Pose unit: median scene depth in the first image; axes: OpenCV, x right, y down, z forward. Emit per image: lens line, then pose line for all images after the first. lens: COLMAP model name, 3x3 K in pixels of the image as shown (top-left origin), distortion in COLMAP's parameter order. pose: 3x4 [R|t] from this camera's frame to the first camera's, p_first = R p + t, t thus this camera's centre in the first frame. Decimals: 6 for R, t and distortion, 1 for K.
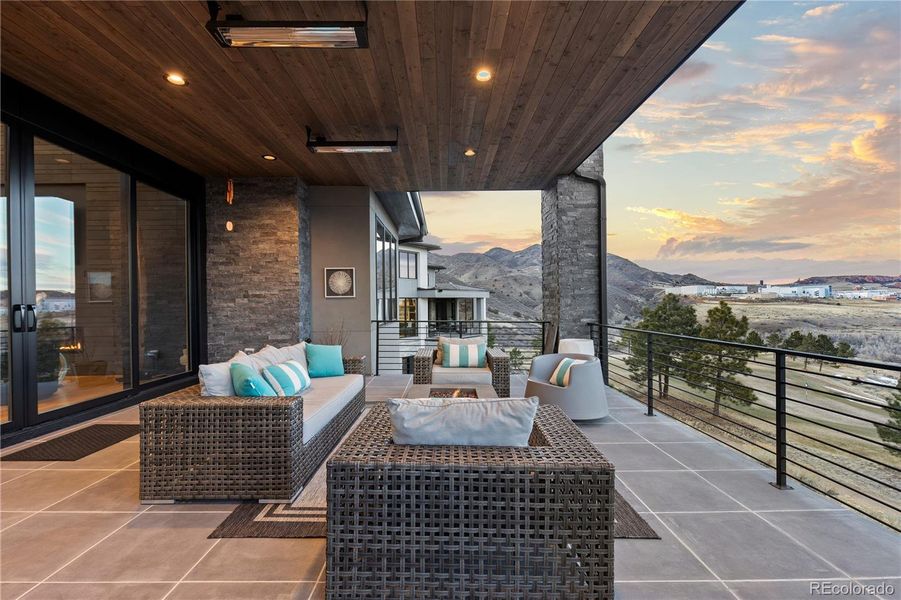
lens RADIAL K [[404.1, 0, 447.8], [0, 404.1, 303.0], [0, 0, 1]] dist [0.002417, -0.000508]
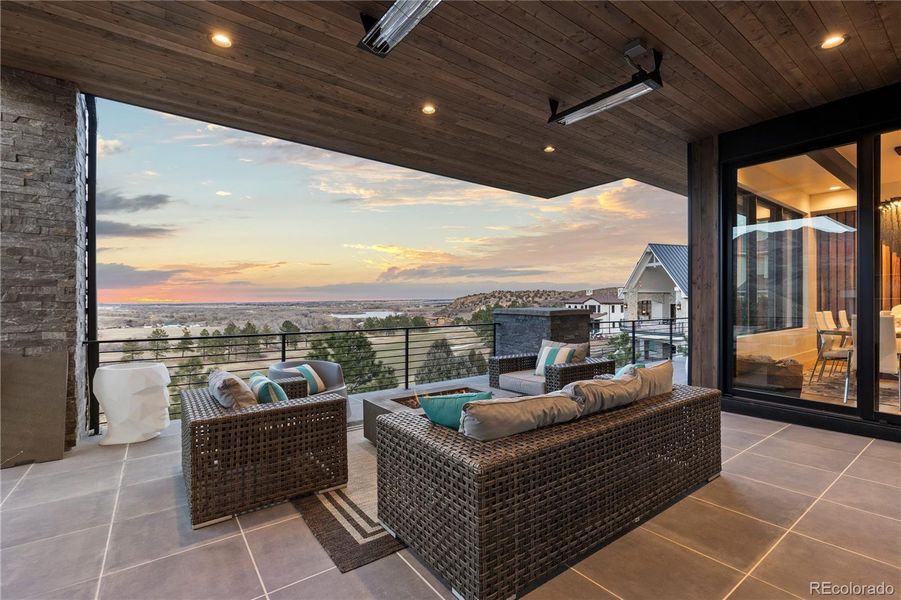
lens RADIAL K [[404.1, 0, 453.2], [0, 404.1, 299.1], [0, 0, 1]] dist [0.002417, -0.000508]
pose [[-0.586043, 0.014982, 0.810142, -0.954432], [0.009560, 0.999887, -0.011576, -0.010807], [-0.810224, 0.000961, -0.586120, 1.767574]]
